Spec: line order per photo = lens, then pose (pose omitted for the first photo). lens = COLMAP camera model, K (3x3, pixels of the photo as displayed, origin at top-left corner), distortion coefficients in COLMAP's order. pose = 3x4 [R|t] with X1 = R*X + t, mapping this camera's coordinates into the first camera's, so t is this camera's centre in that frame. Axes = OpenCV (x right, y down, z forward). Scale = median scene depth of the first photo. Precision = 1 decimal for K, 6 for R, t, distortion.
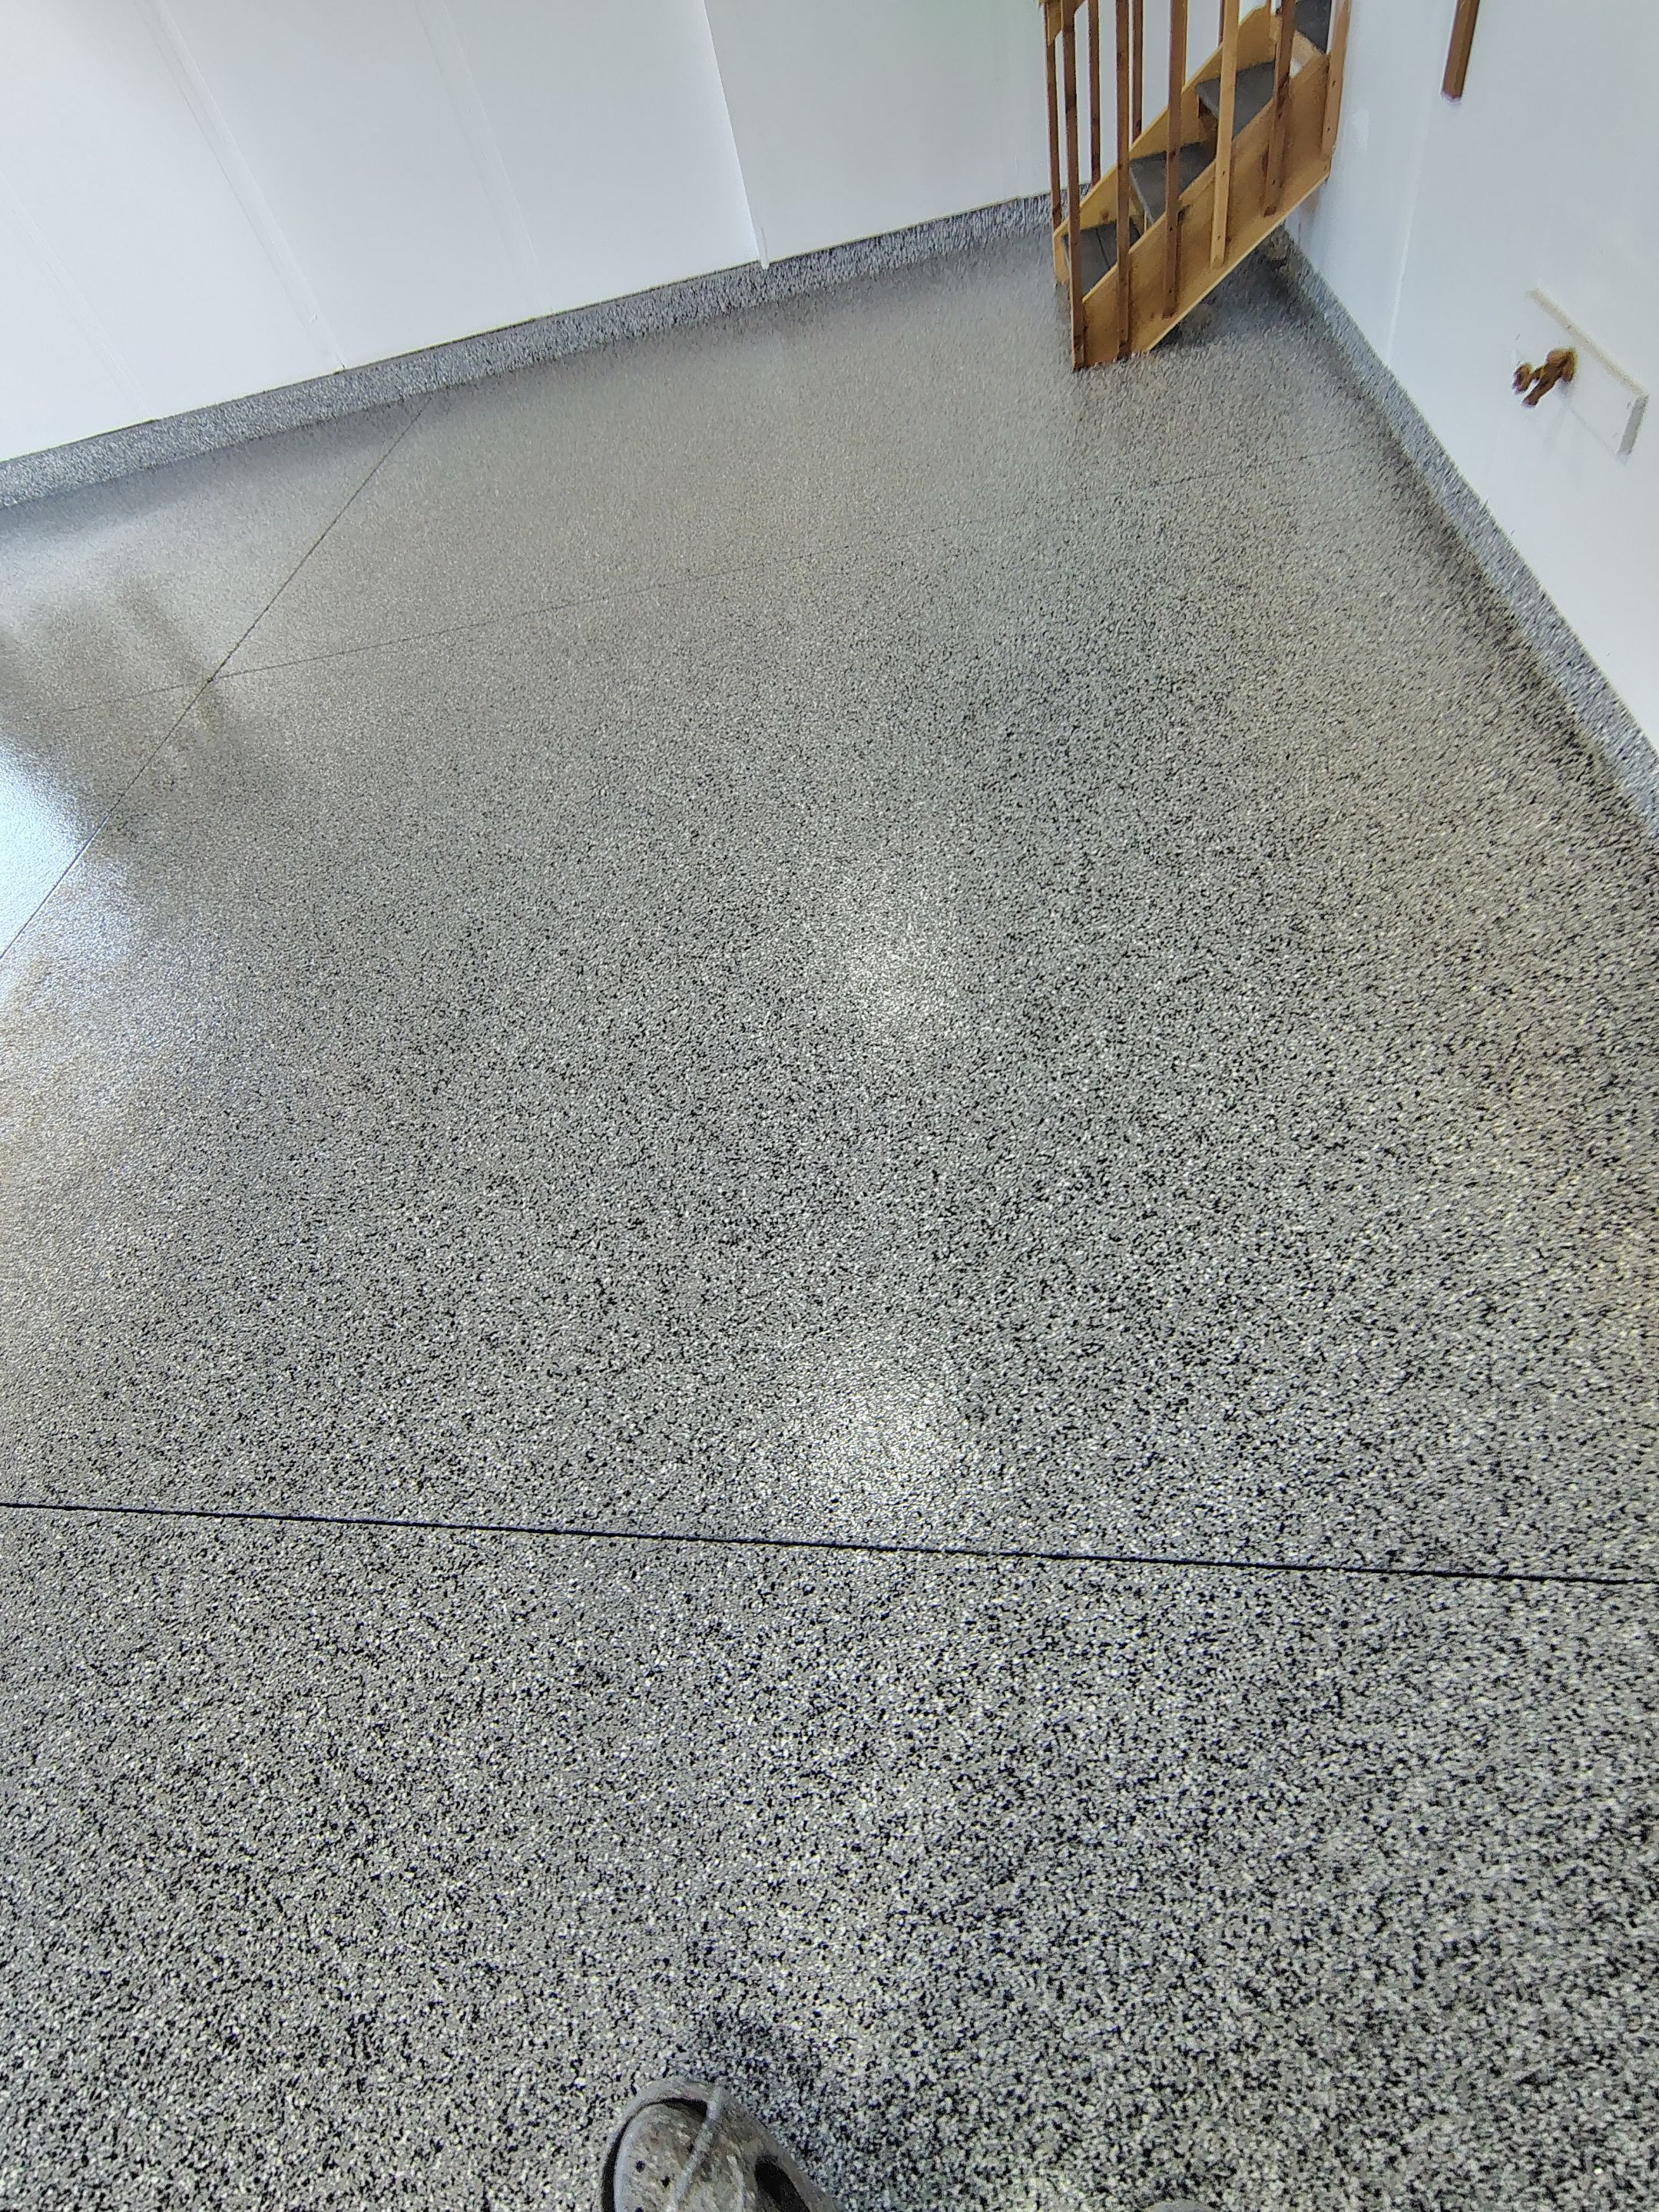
lens RADIAL K [[1016.1, 0, 829.5], [0, 1016.1, 1106.0], [0, 0, 1]] dist [-0.015101, 0.000257]
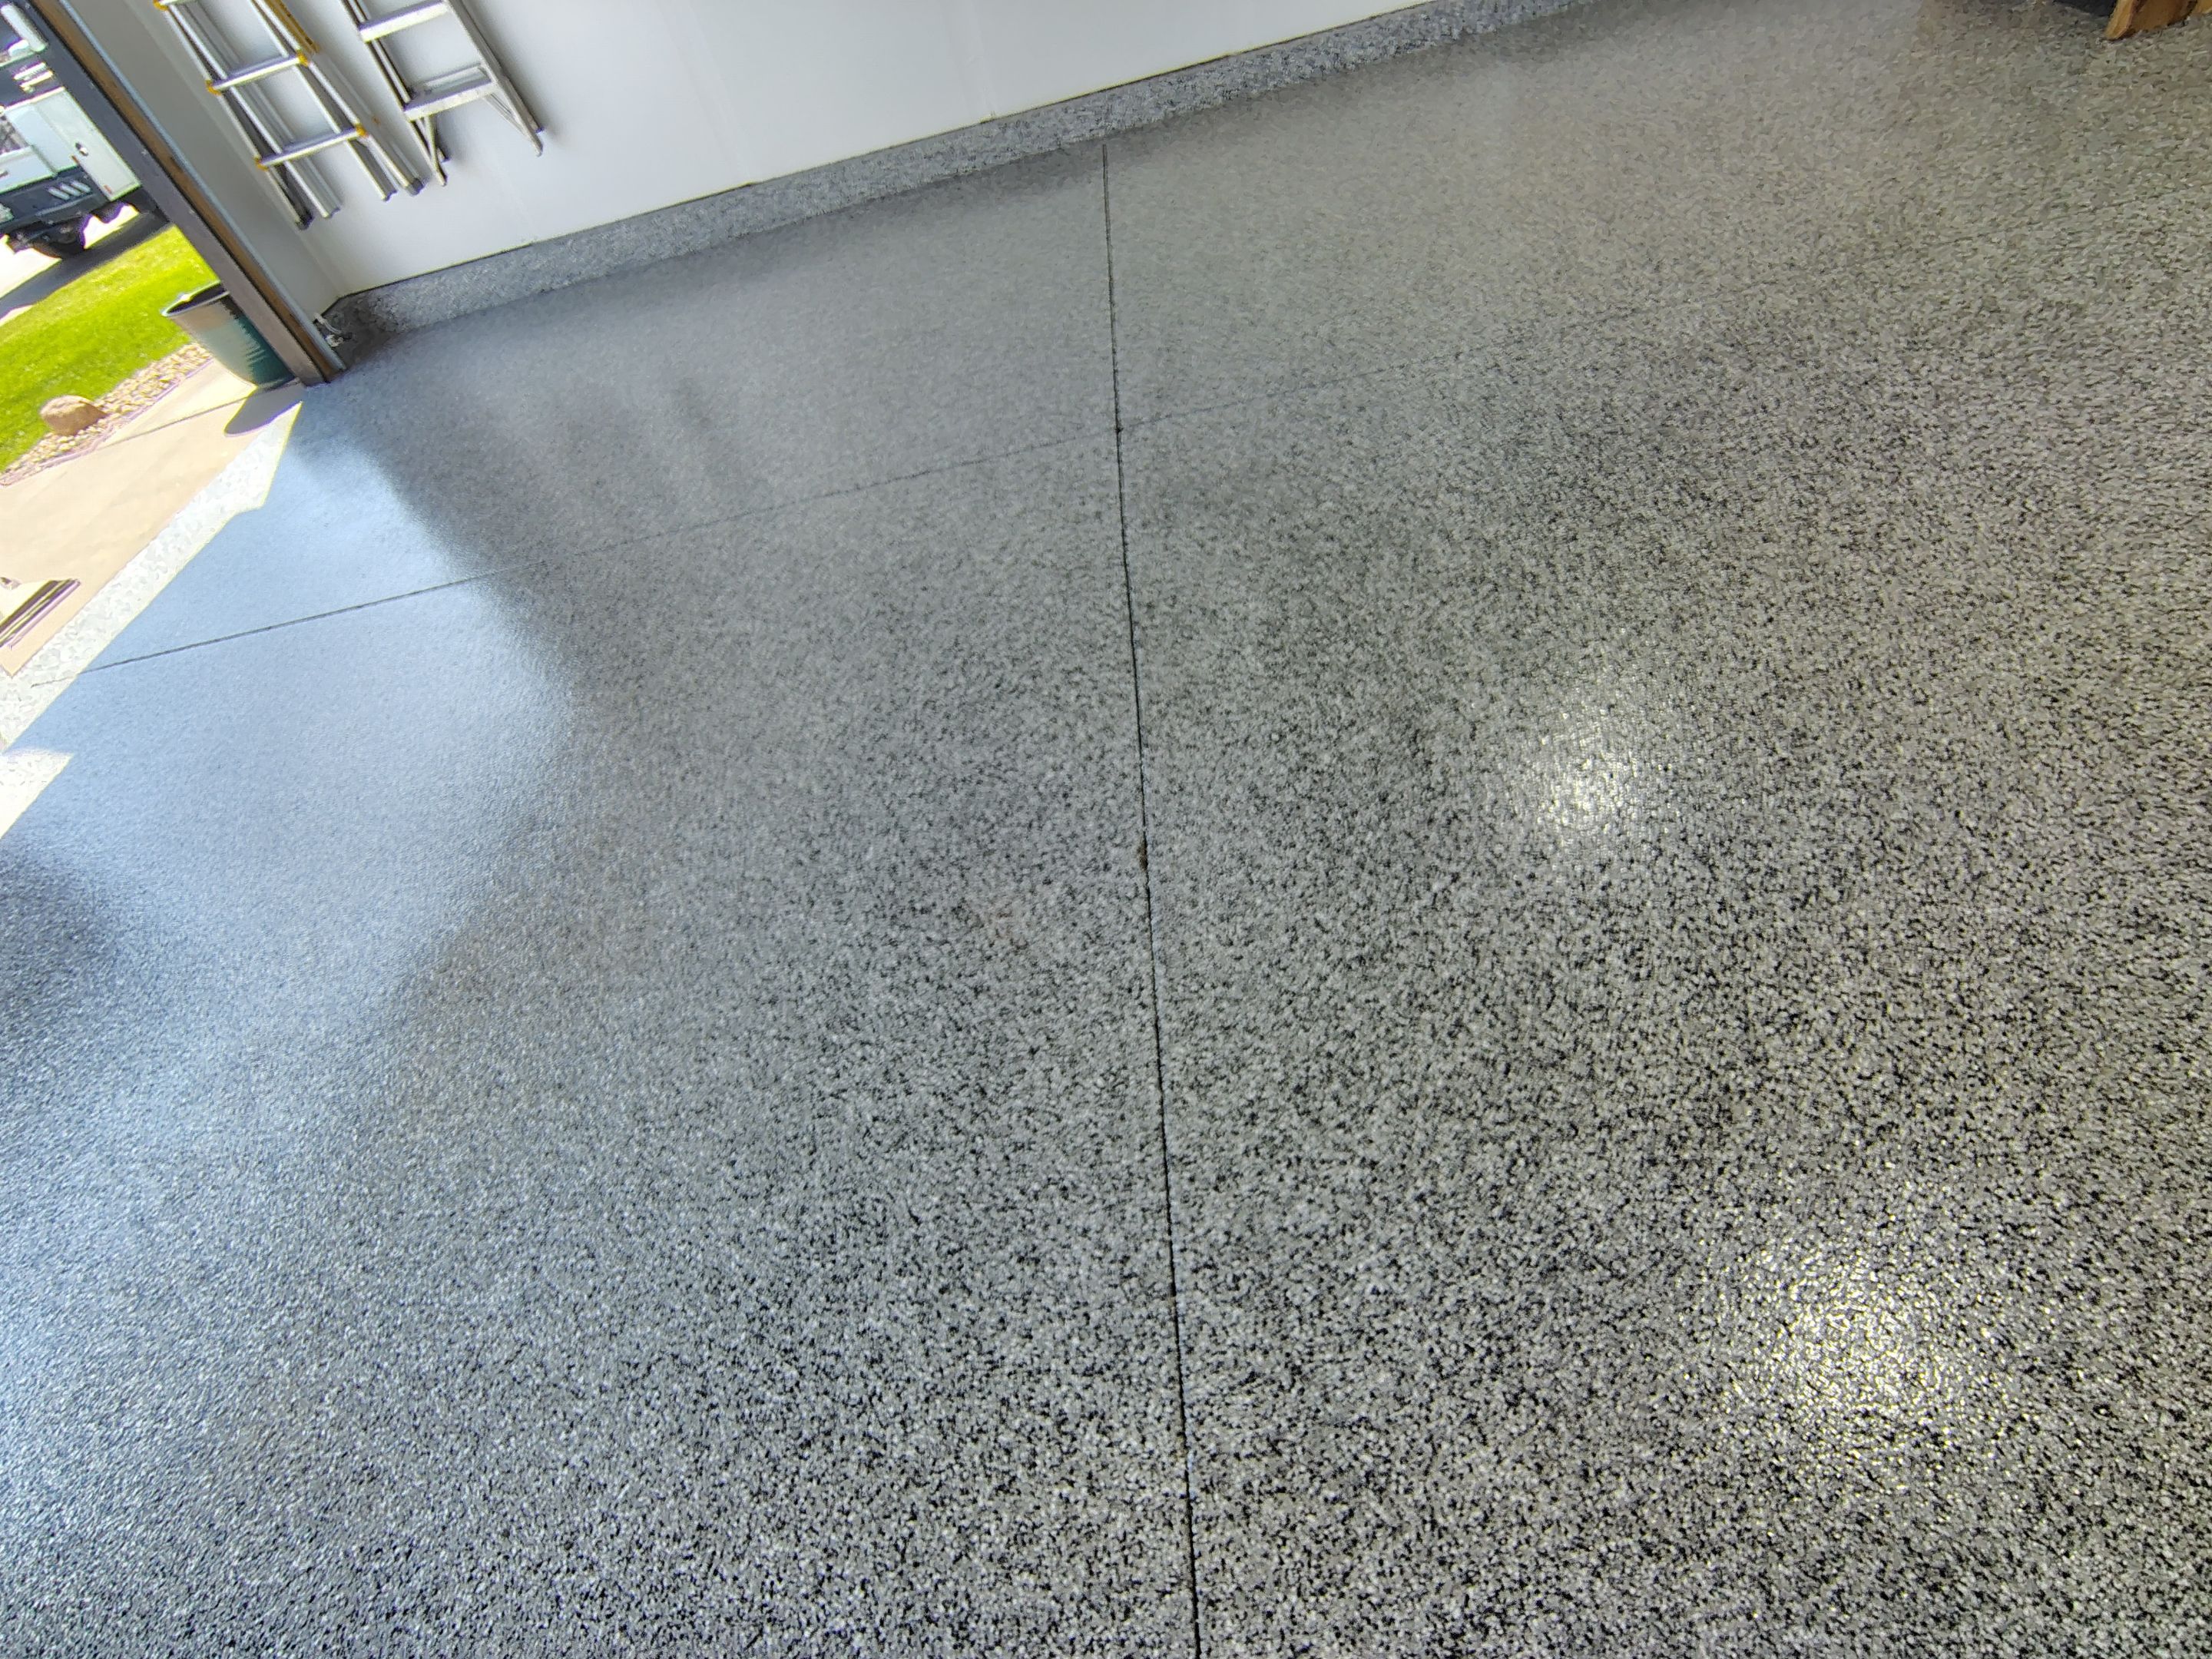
lens RADIAL K [[1016.1, 0, 1106.0], [0, 1016.1, 829.5], [0, 0, 1]] dist [-0.015101, 0.000257]
pose [[0.996861, -0.063893, 0.046747, -0.507727], [0.067261, 0.994956, -0.074415, -0.034813], [-0.041756, 0.077326, 0.996131, 0.167039]]
